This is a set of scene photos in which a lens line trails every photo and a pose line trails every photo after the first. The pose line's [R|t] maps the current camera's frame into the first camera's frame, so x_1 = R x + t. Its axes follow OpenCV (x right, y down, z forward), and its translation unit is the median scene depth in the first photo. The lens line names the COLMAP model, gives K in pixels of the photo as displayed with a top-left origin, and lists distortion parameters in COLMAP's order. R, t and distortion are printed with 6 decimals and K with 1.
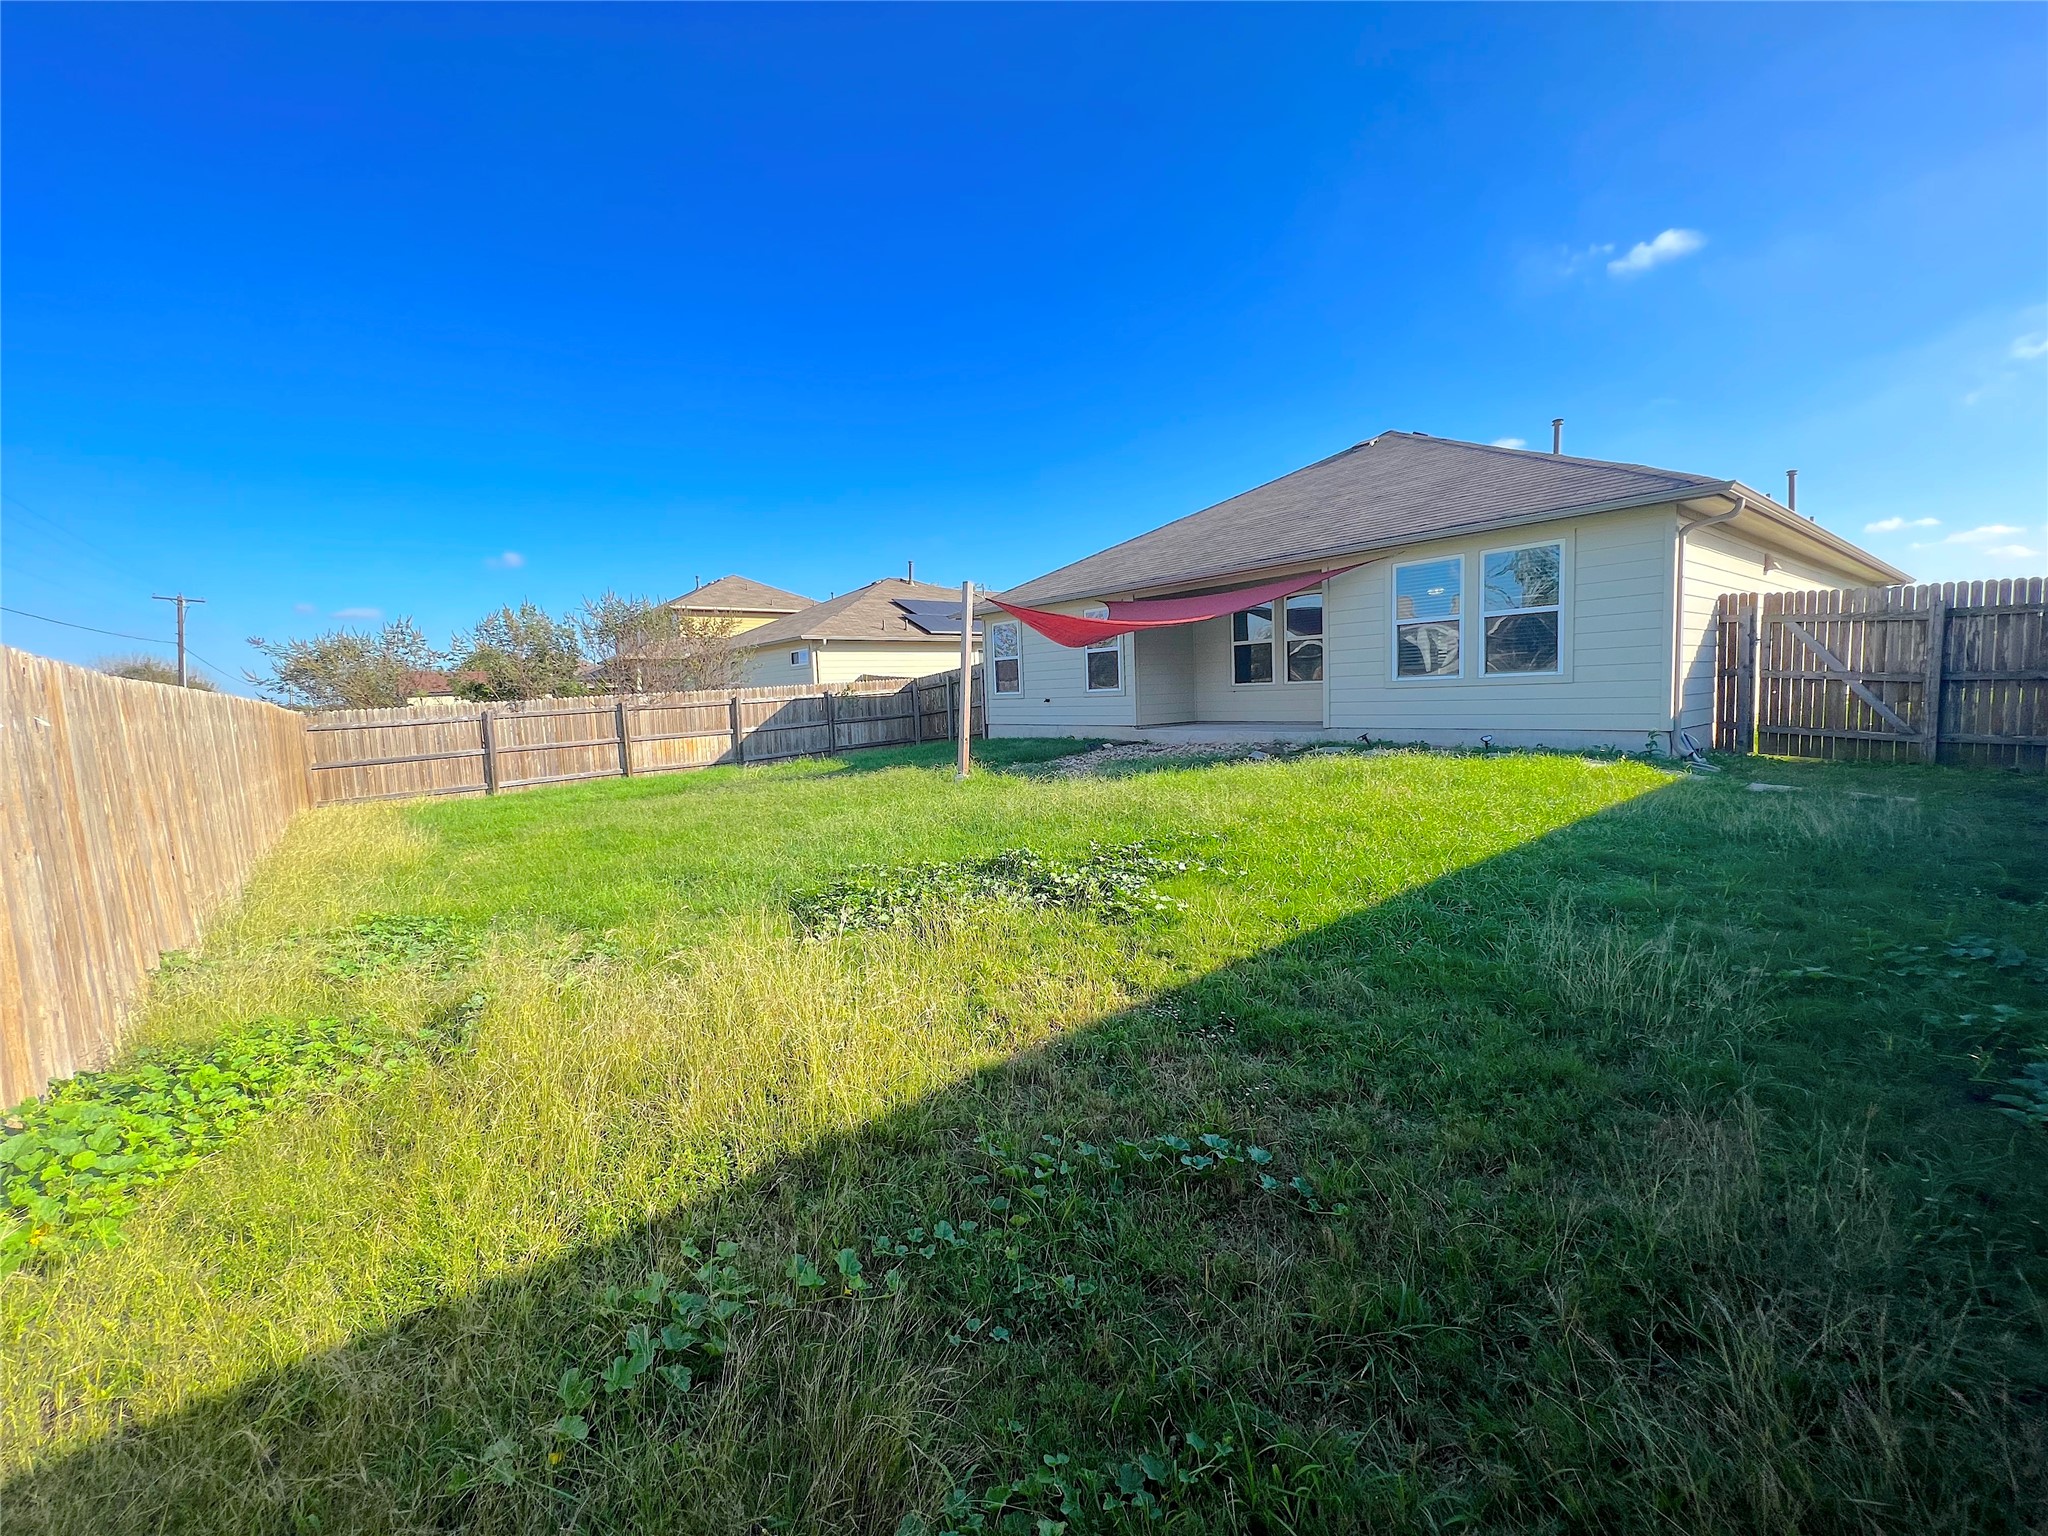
lens RADIAL K [[819.3, 0, 1014.2], [0, 819.3, 757.8], [0, 0, 1]] dist [-0.000894, 0.000163]
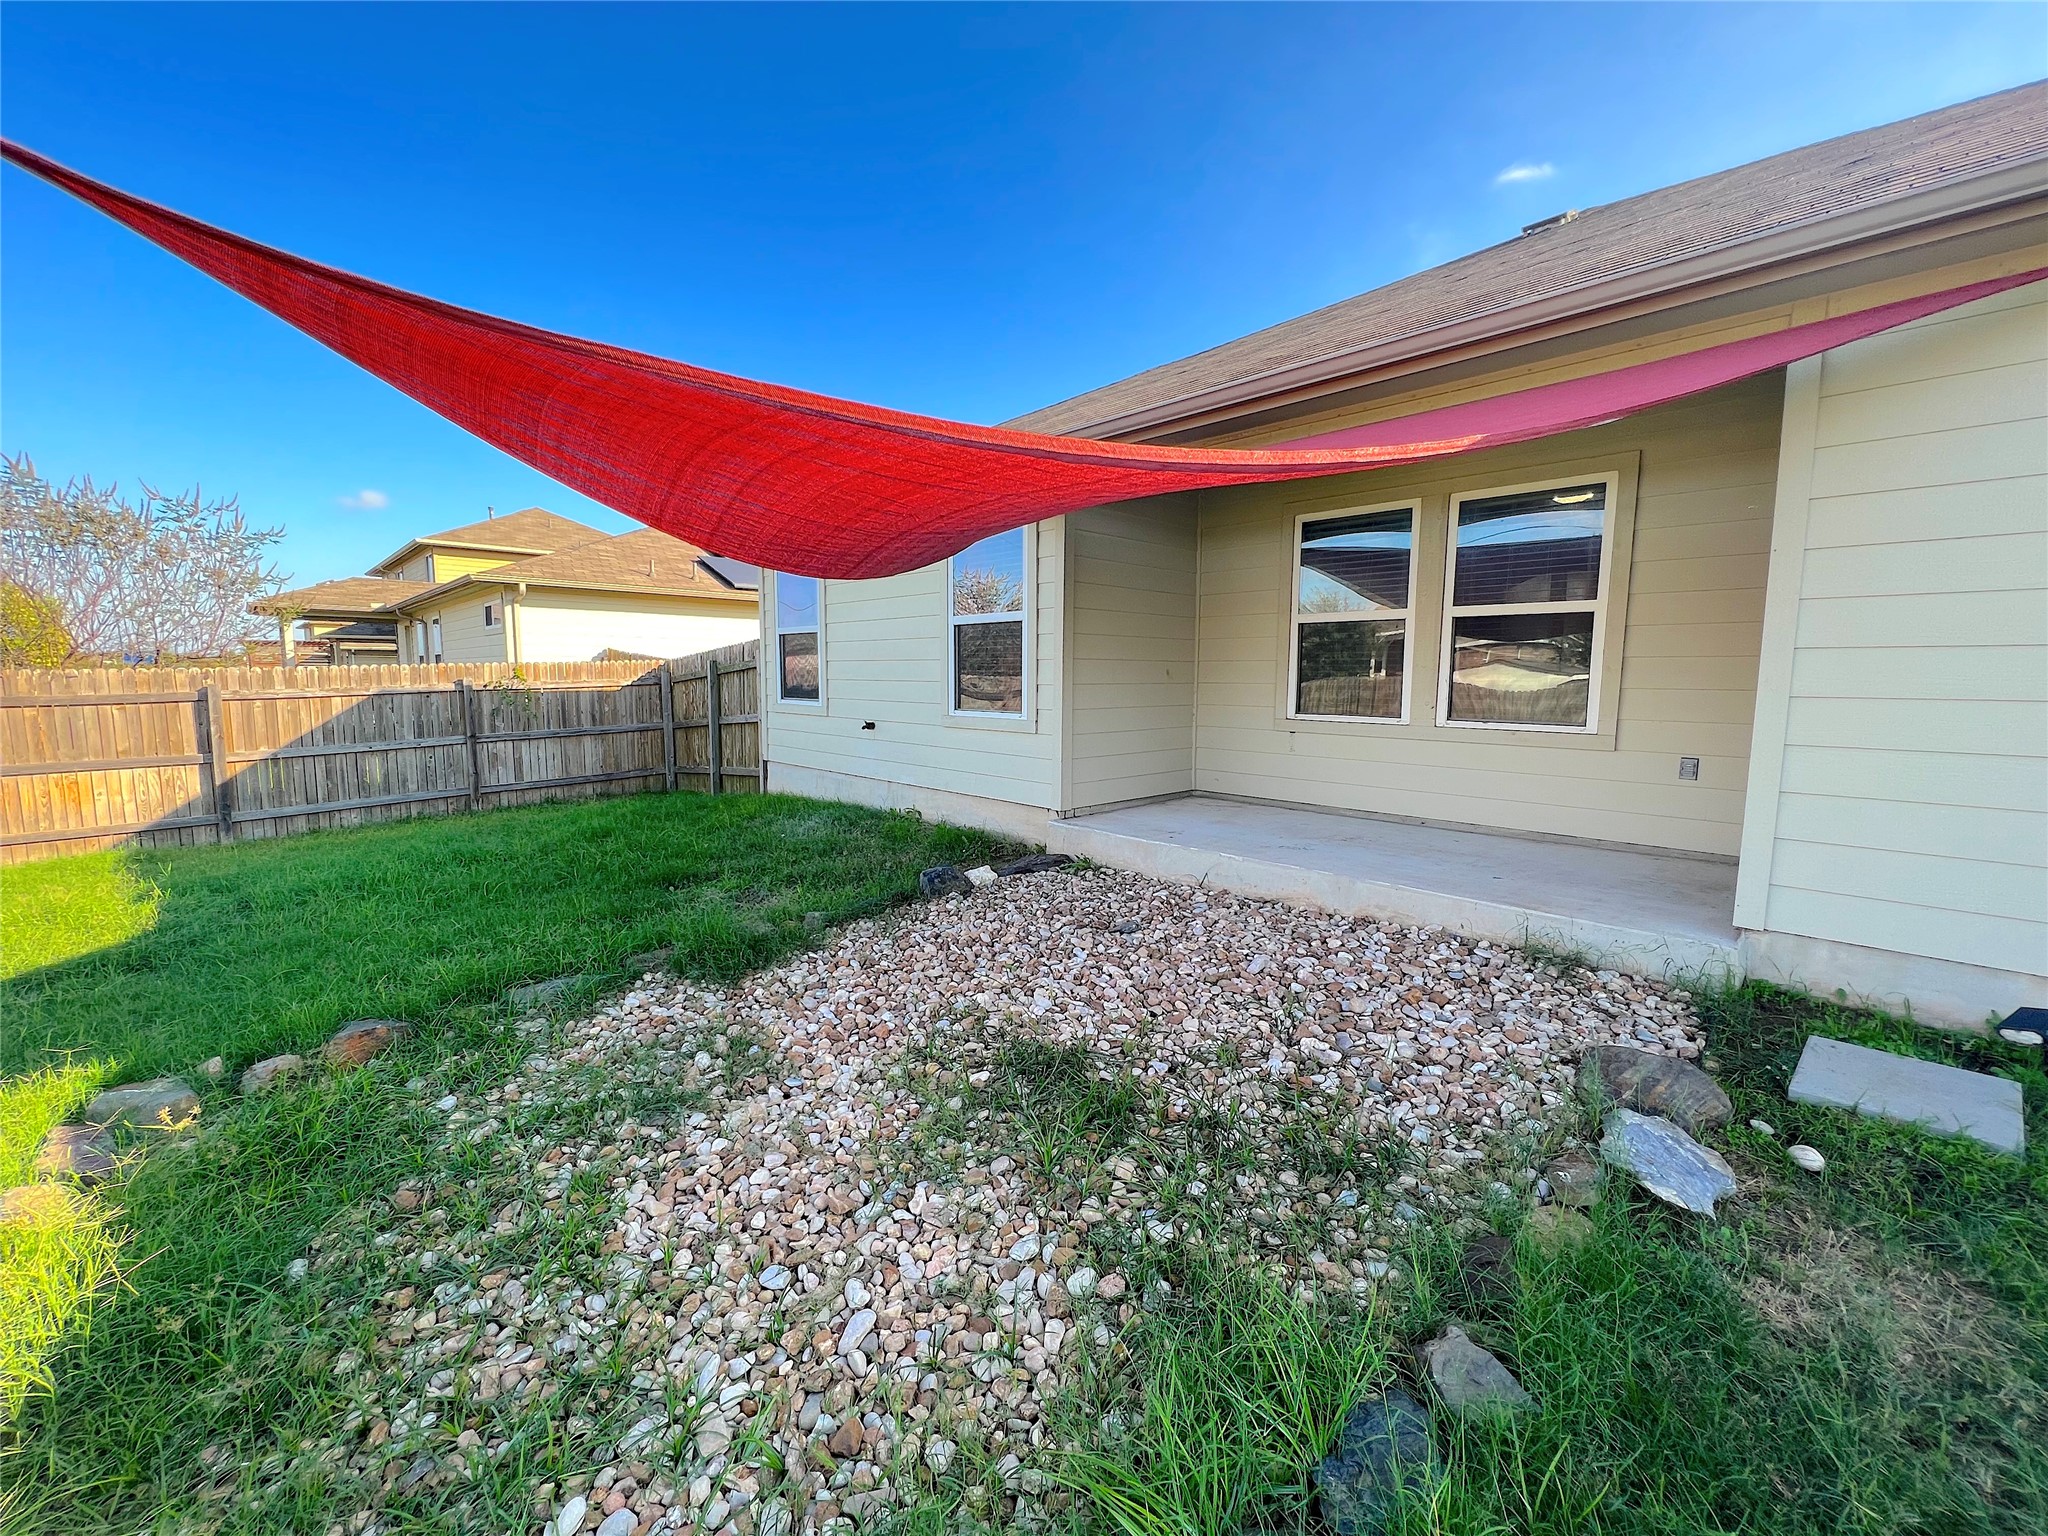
lens RADIAL K [[819.3, 0, 1014.2], [0, 819.3, 757.8], [0, 0, 1]] dist [-0.000894, 0.000163]
pose [[0.994909, 0.034070, 0.094842, 0.067489], [-0.036232, 0.999119, 0.021165, -0.055584], [-0.094038, -0.024493, 0.995267, 0.458812]]
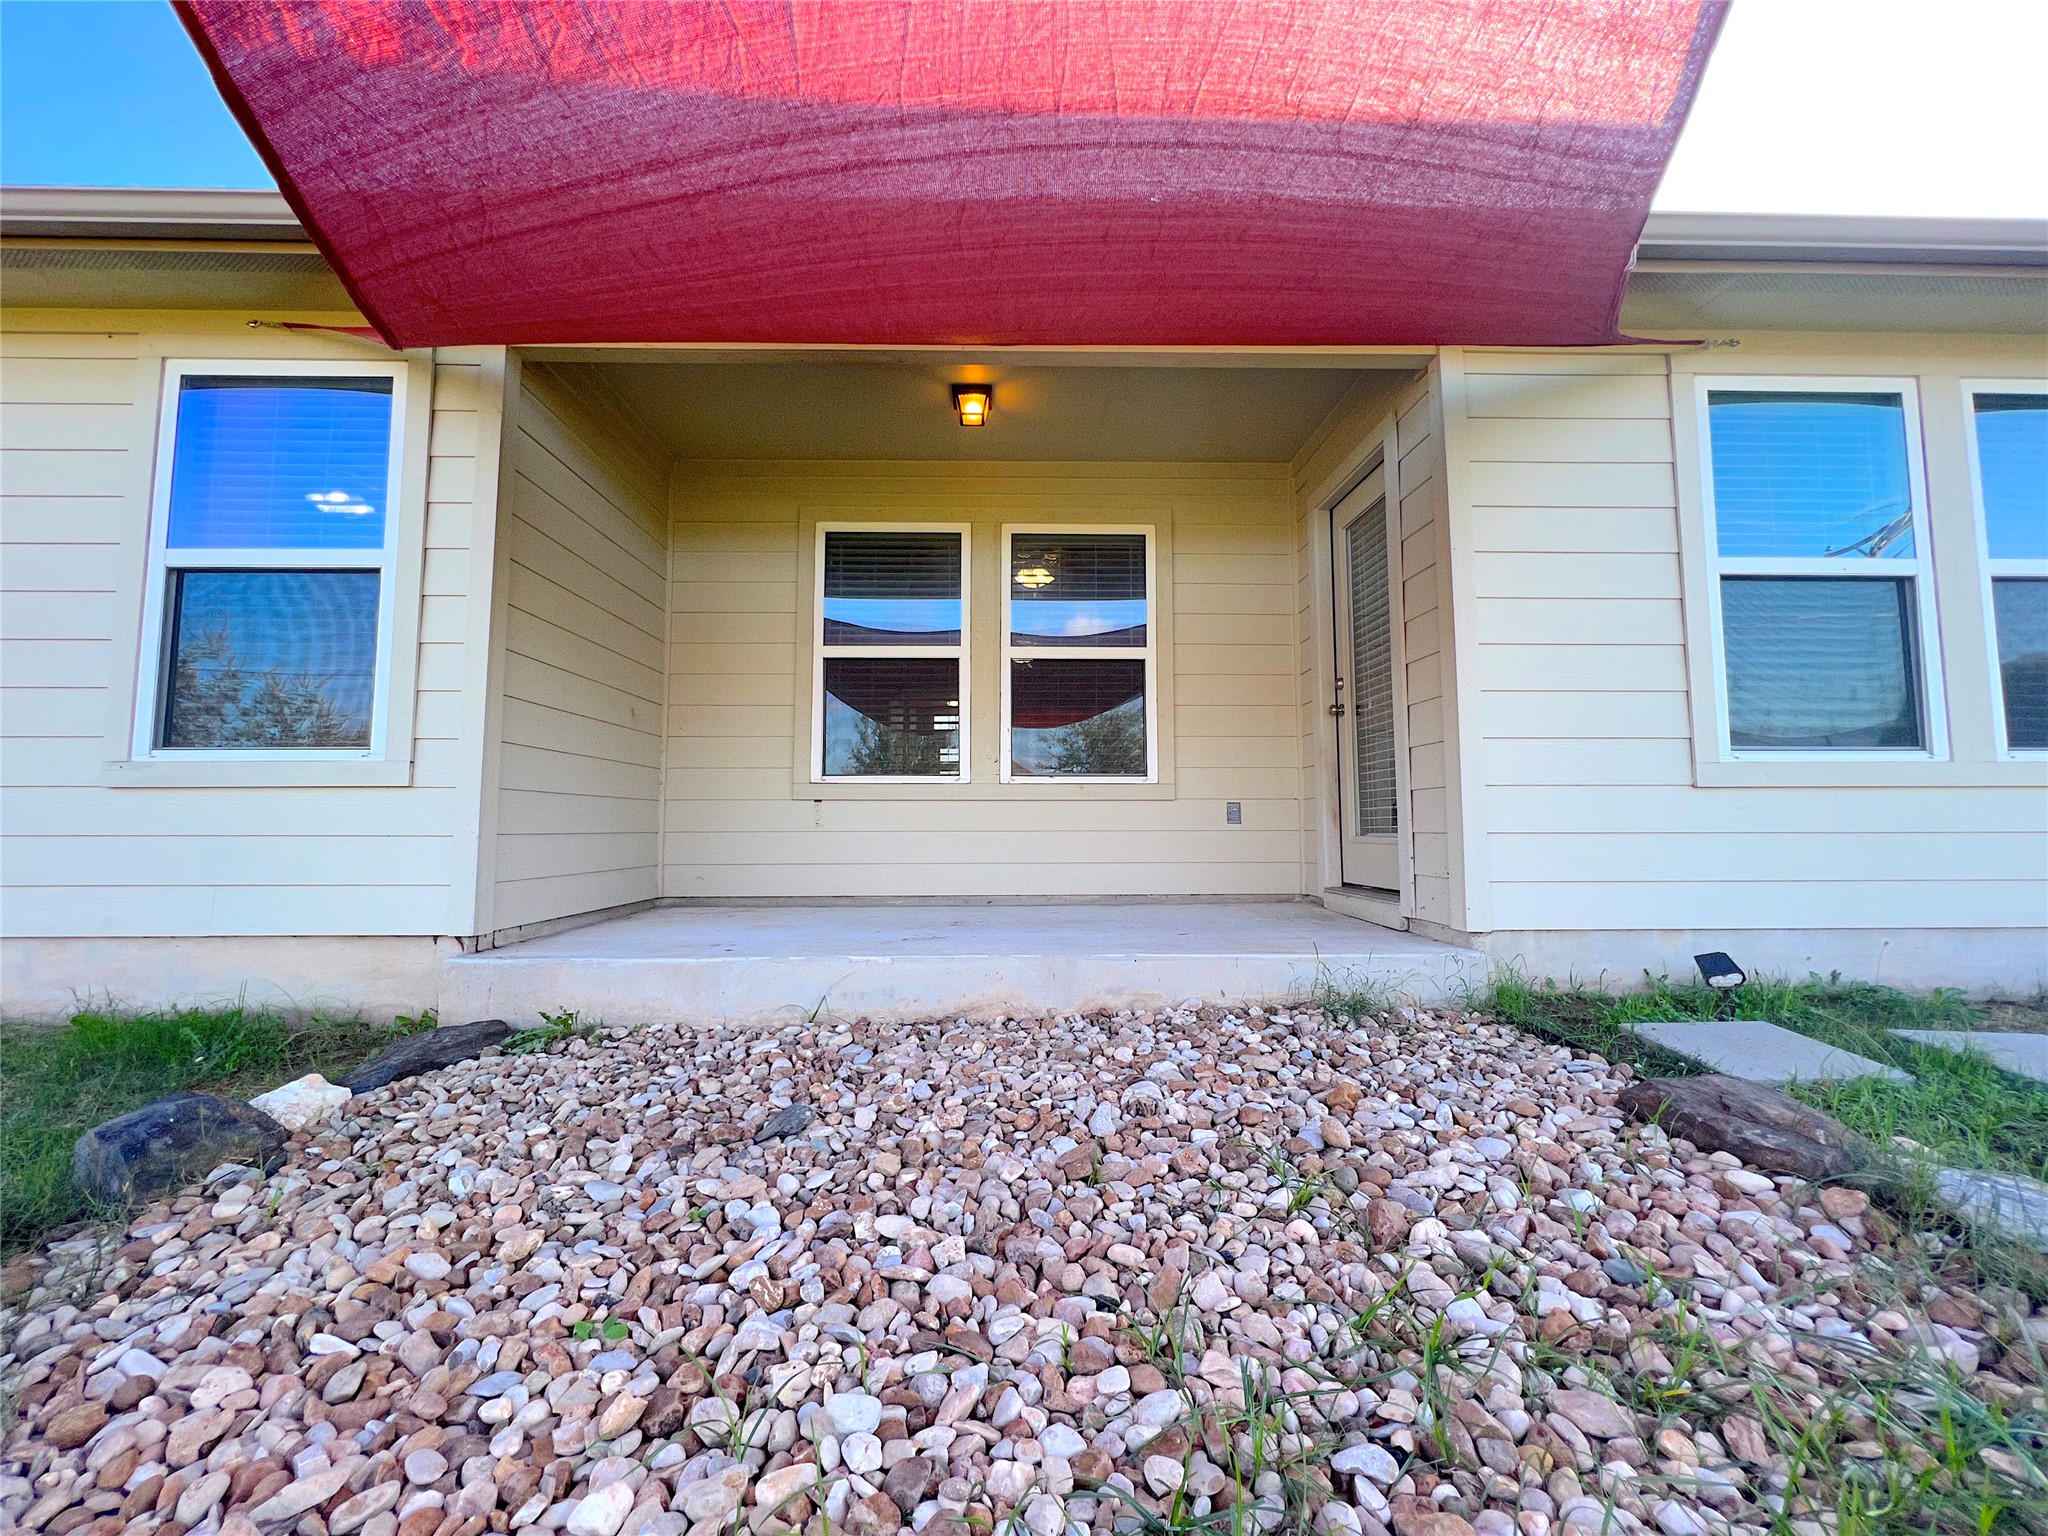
lens RADIAL K [[819.3, 0, 1014.2], [0, 819.3, 757.8], [0, 0, 1]] dist [-0.000894, 0.000163]
pose [[0.603667, 0.101501, 0.790749, 0.050512], [0.040970, 0.986602, -0.157918, -0.034660], [-0.796183, 0.127726, 0.591420, 0.582623]]
